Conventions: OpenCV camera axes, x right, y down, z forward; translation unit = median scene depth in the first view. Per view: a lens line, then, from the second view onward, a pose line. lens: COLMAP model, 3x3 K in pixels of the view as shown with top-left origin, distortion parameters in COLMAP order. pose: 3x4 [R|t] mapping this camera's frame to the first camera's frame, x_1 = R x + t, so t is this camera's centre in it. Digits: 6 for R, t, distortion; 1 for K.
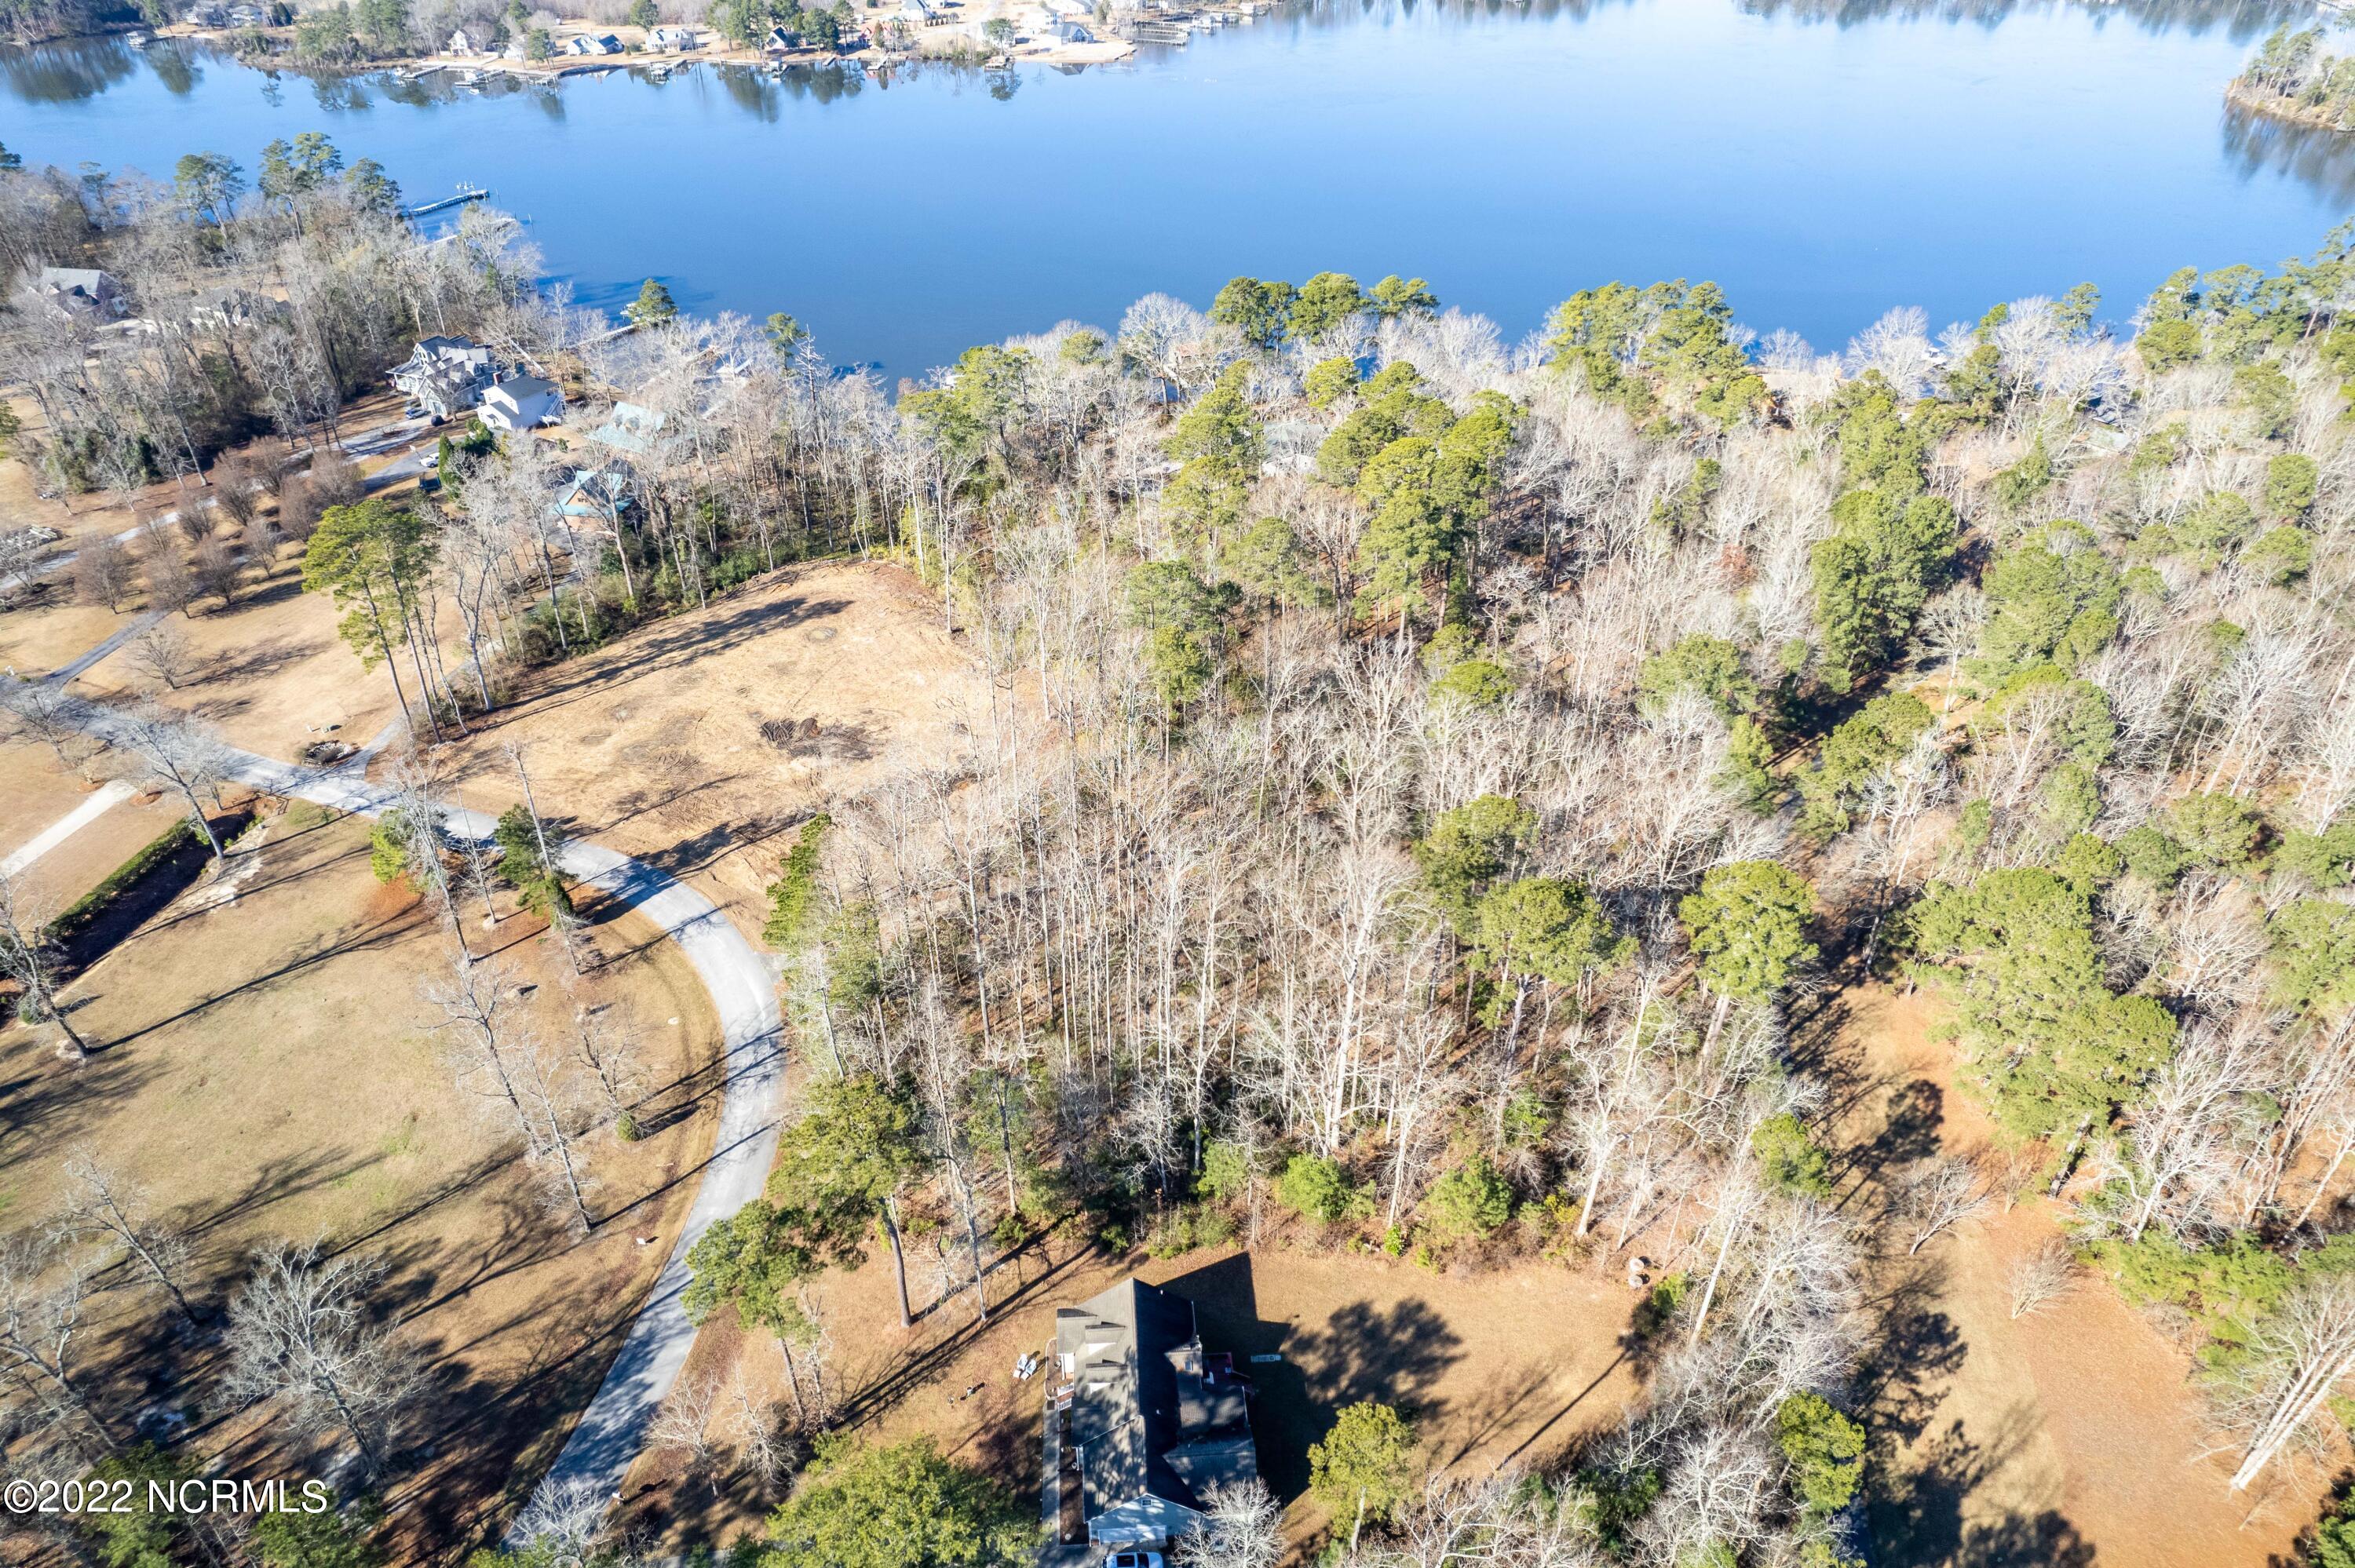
lens RADIAL K [[1522.3, 0, 1185.0], [0, 1522.3, 750.2], [0, 0, 1]] dist [-0.071464, 0.067708]
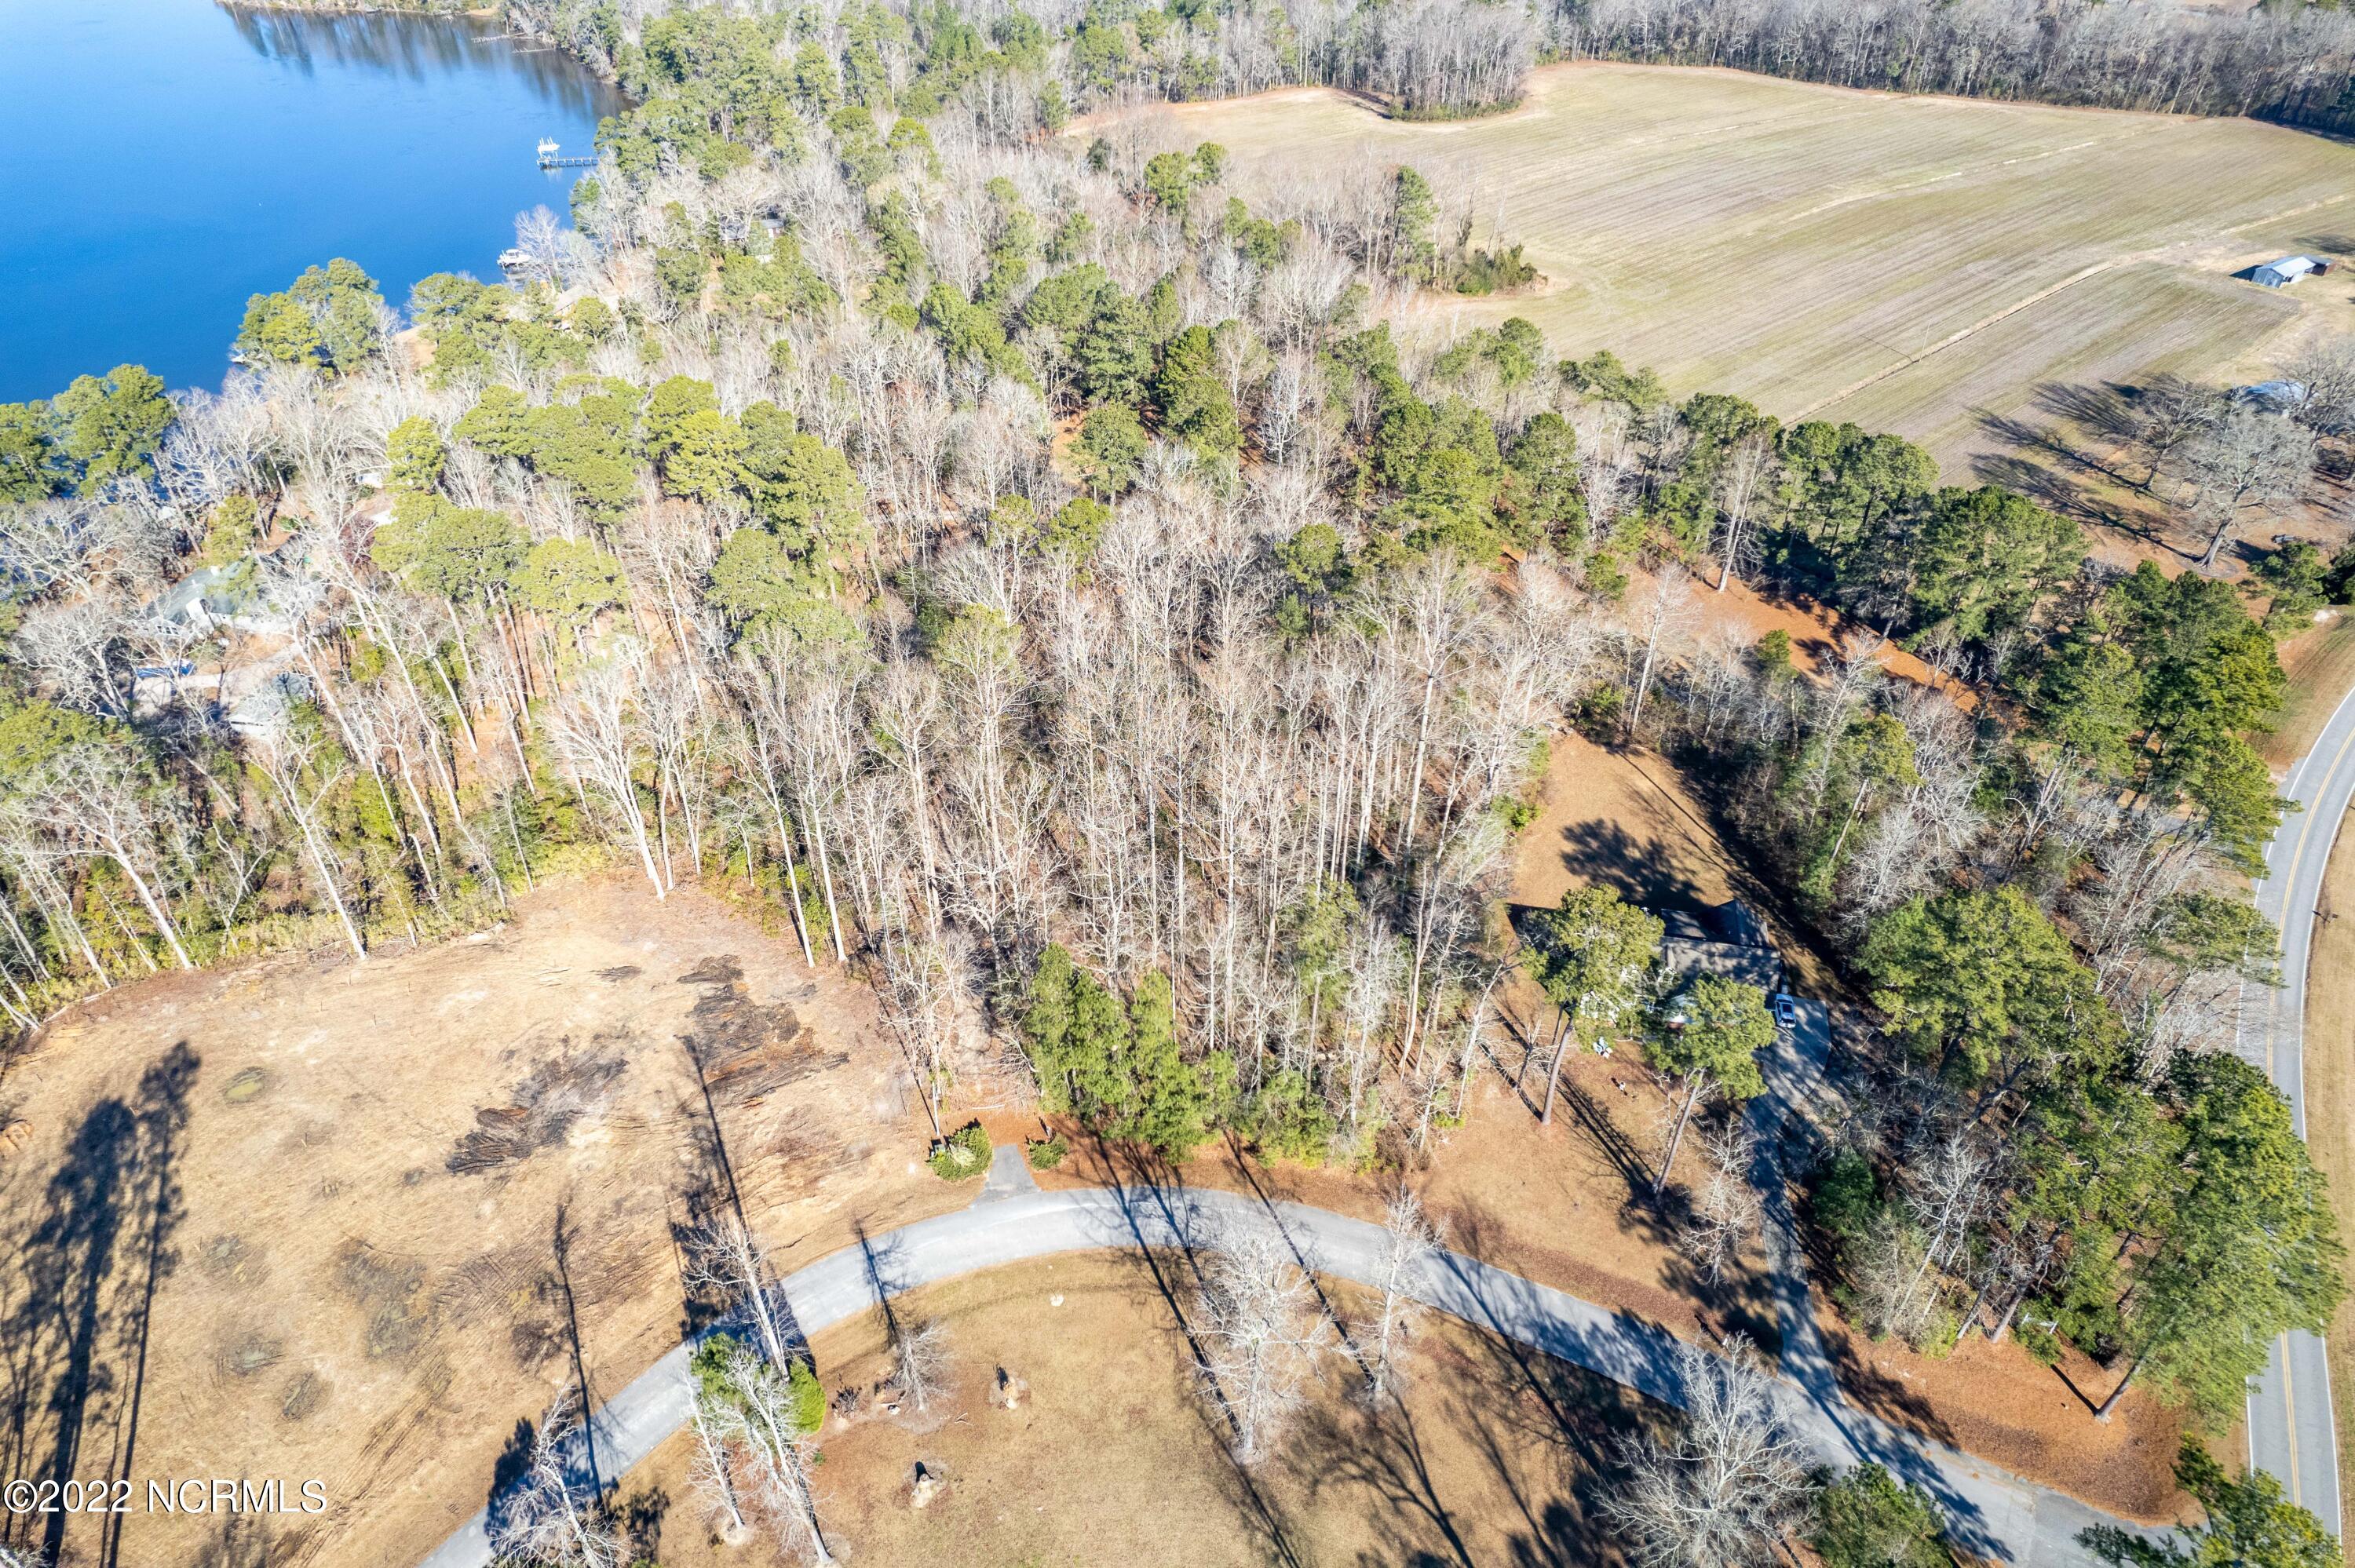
lens RADIAL K [[1522.3, 0, 1164.5], [0, 1522.3, 771.5], [0, 0, 1]] dist [-0.071464, 0.067708]
pose [[0.287167, -0.575559, 0.765681, -0.685596], [0.536417, 0.758880, 0.369265, -0.259689], [-0.793594, 0.304684, 0.526665, 0.408019]]
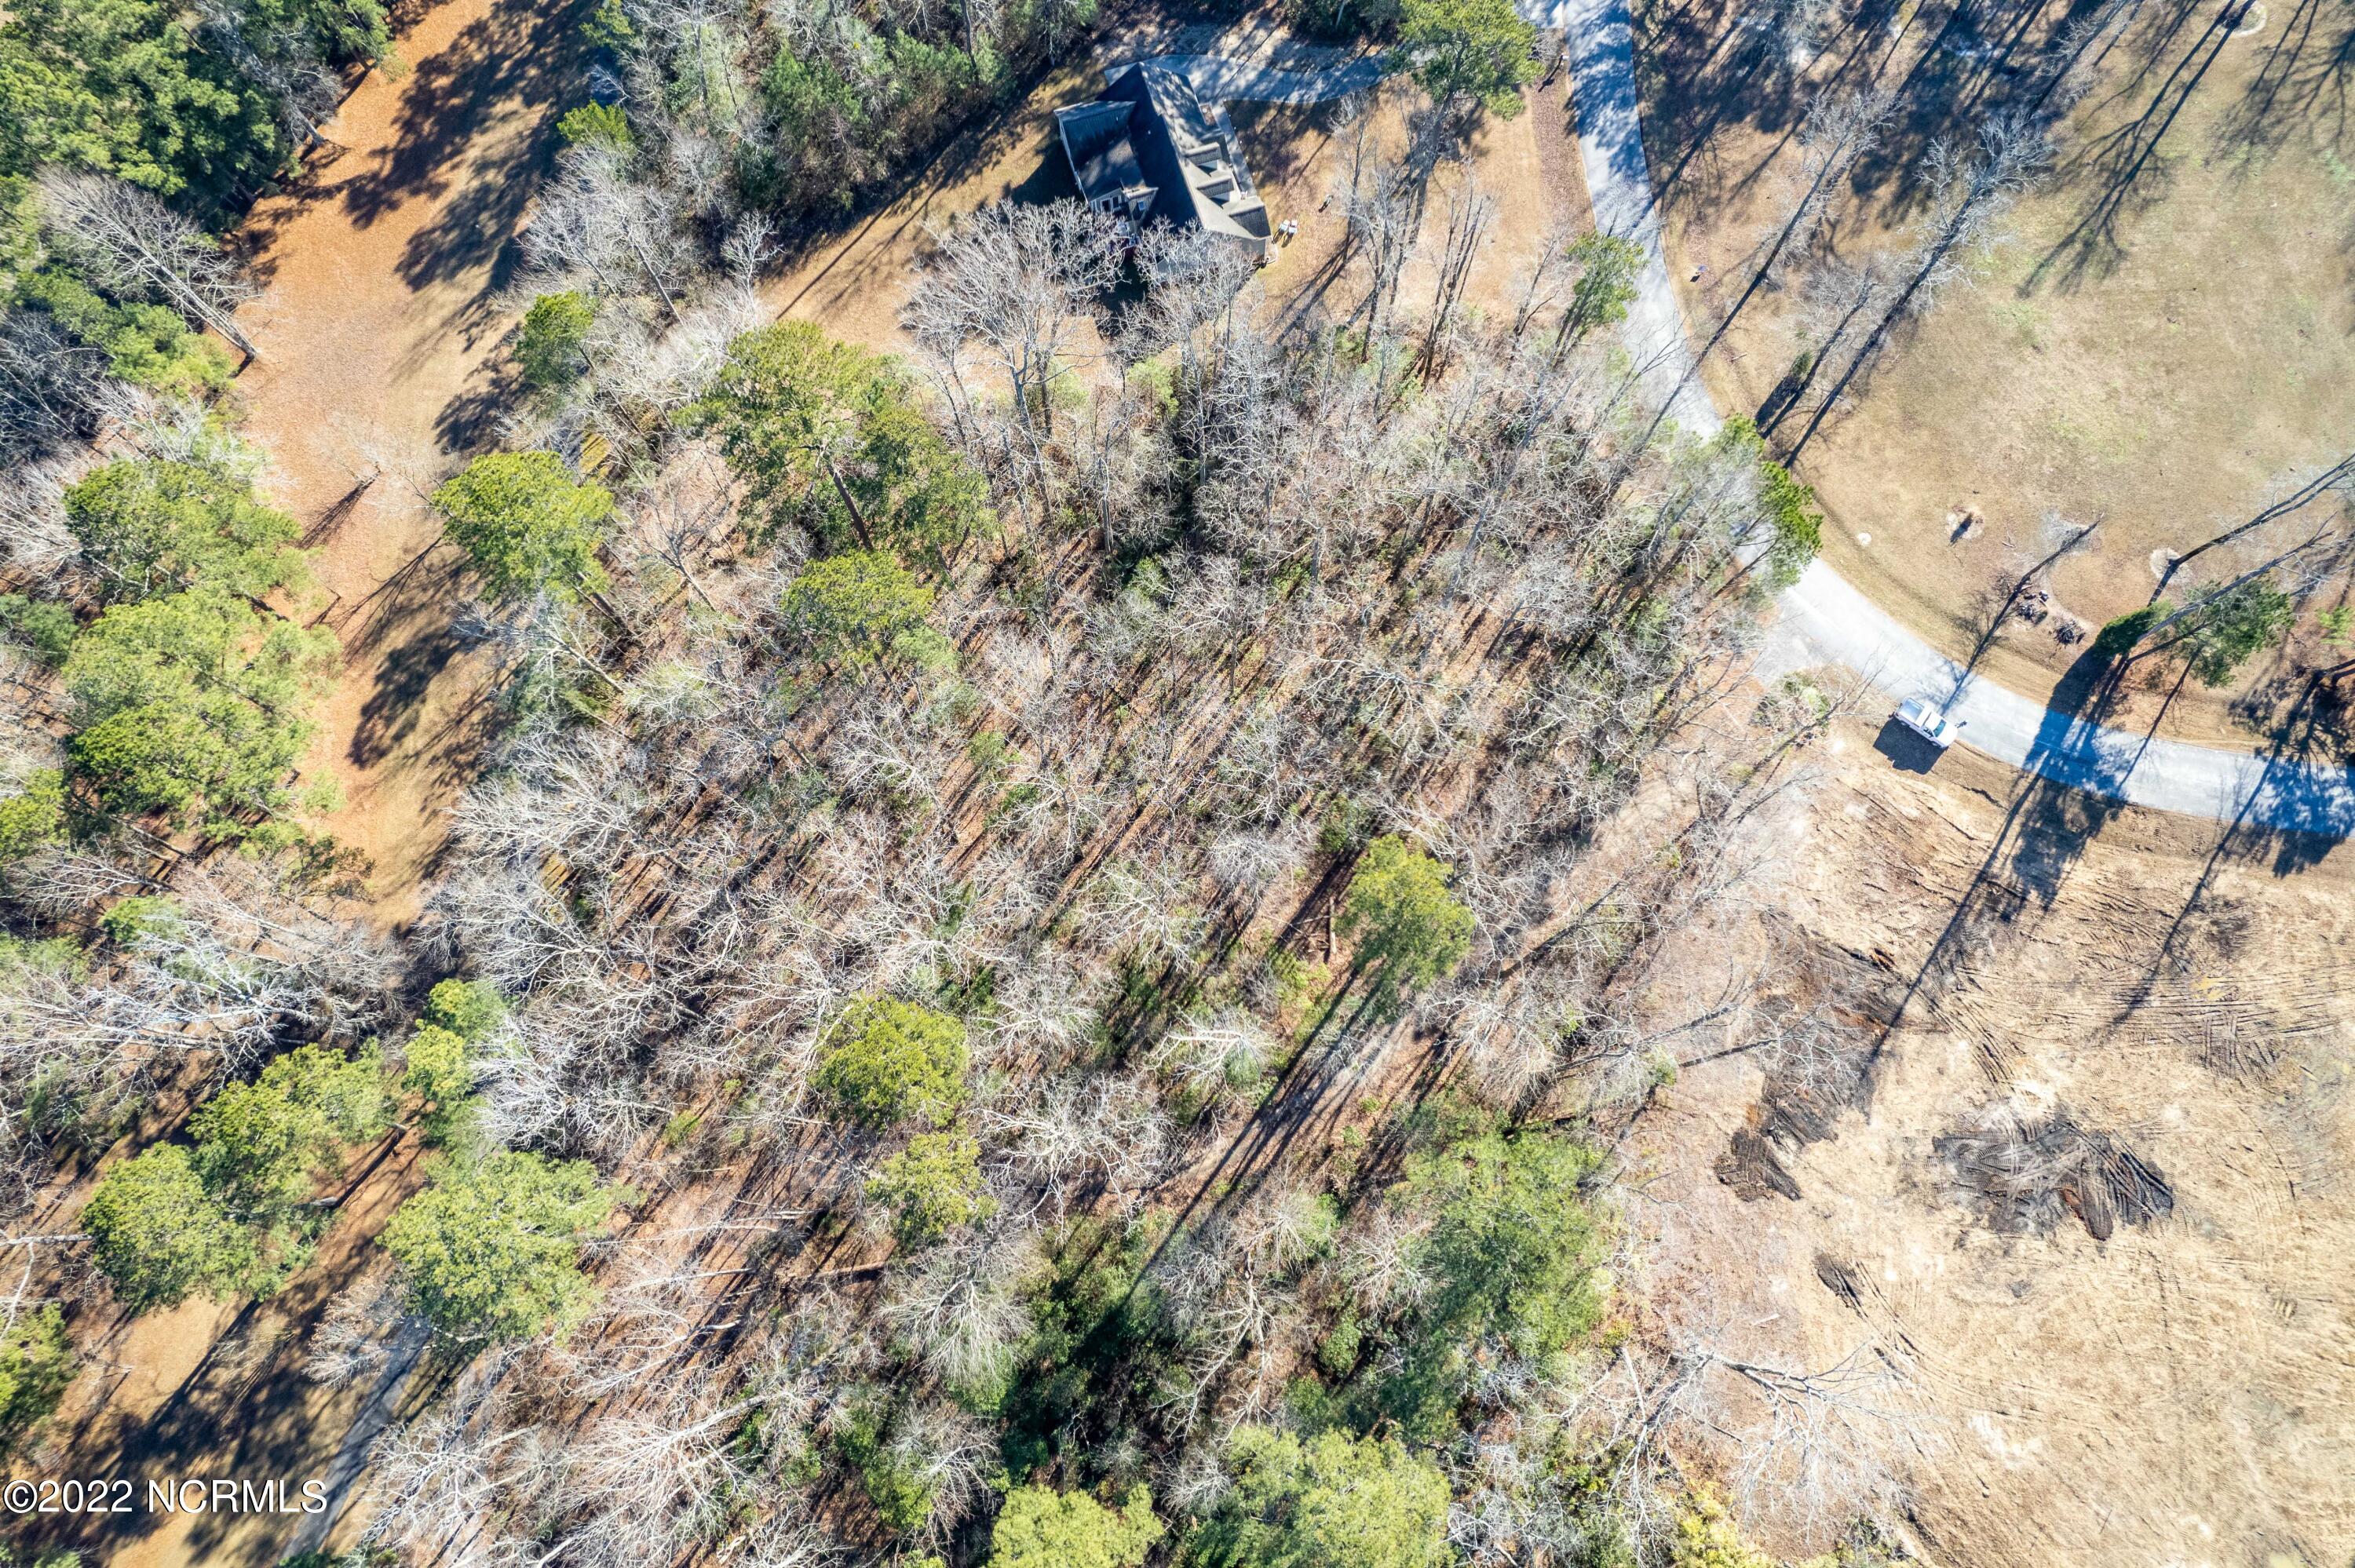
lens RADIAL K [[1522.3, 0, 1169.9], [0, 1522.3, 710.5], [0, 0, 1]] dist [-0.071464, 0.067708]
pose [[-0.972886, 0.224464, -0.055762, 0.084113], [-0.119006, -0.279092, 0.952862, -0.520086], [0.198320, 0.933661, 0.298237, 0.688767]]
